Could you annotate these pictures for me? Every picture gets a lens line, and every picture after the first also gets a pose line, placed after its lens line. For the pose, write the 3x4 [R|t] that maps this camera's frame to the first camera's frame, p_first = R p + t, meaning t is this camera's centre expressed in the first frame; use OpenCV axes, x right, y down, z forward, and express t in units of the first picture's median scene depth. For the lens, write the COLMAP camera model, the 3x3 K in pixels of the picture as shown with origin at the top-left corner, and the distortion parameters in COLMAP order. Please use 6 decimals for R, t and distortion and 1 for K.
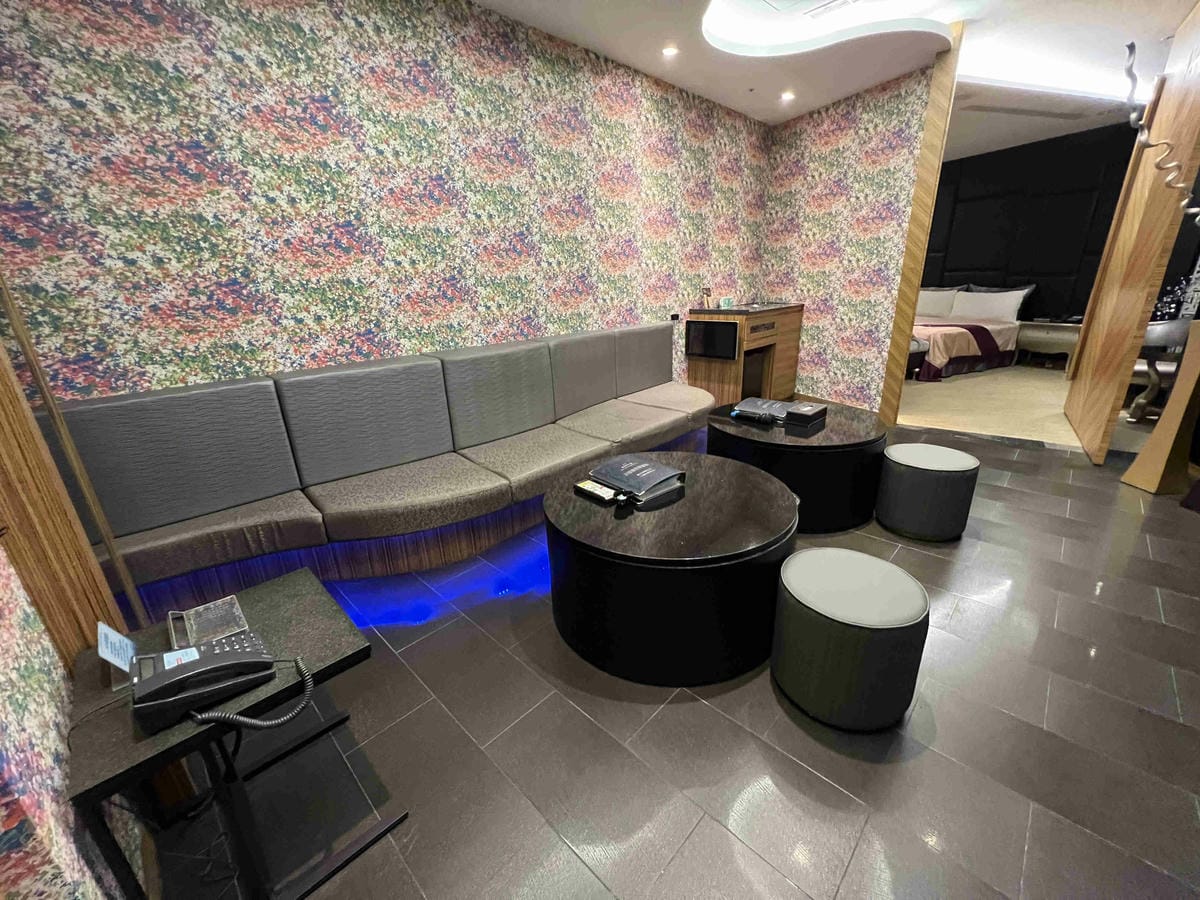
lens RADIAL K [[482.2, 0, 598.8], [0, 482.2, 447.7], [0, 0, 1]] dist [0.000259, -0.000689]
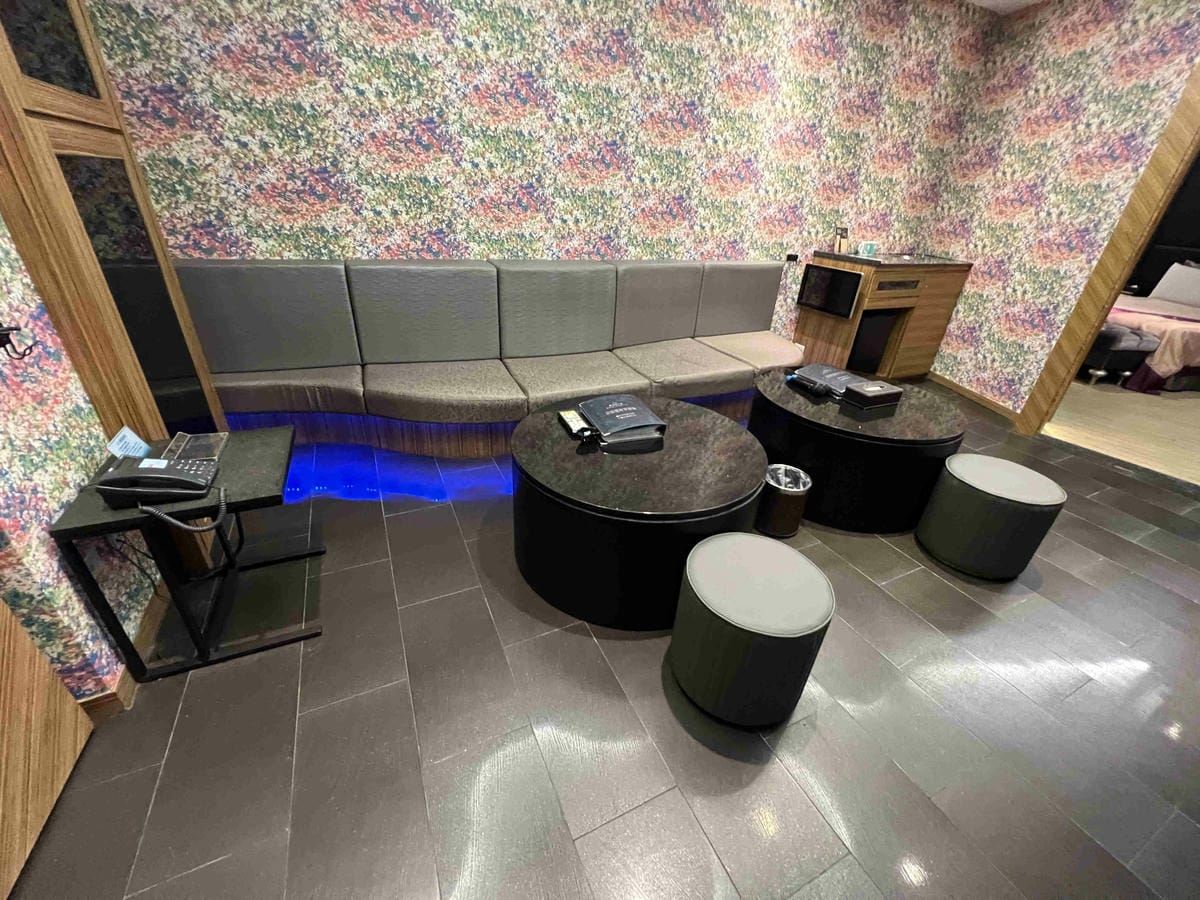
lens RADIAL K [[482.2, 0, 597.4], [0, 482.2, 448.4], [0, 0, 1]] dist [0.000259, -0.000689]
pose [[0.934744, 0.241024, -0.261077, 0.236005], [-0.199053, 0.963847, 0.177138, -0.034933], [0.294333, -0.113610, 0.948926, 0.034104]]
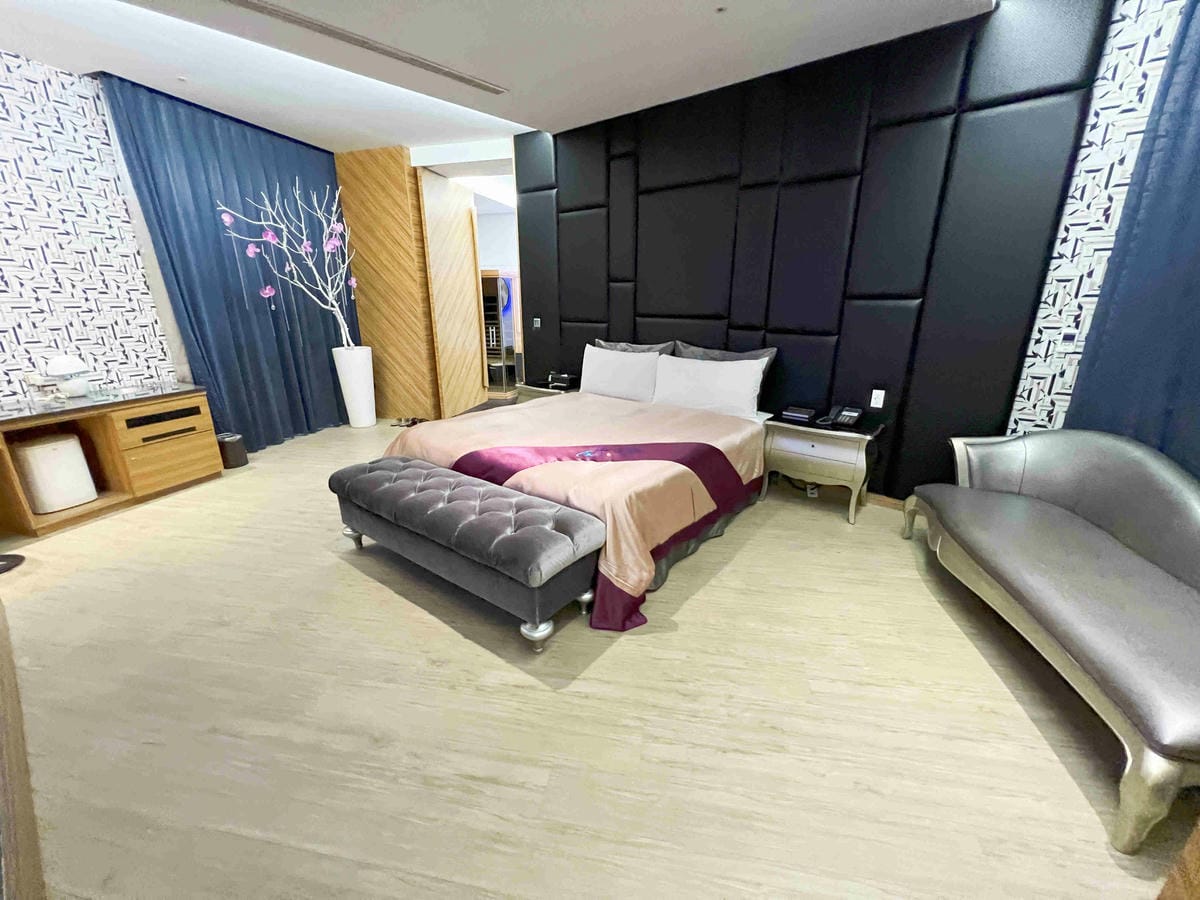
lens RADIAL K [[482.2, 0, 602.4], [0, 482.2, 448.0], [0, 0, 1]] dist [0.000259, -0.000689]
pose [[0.885289, -0.102186, 0.453675, 1.179415], [0.121714, 0.992467, -0.013966, -0.600660], [-0.448830, 0.067583, 0.891058, 1.515917]]
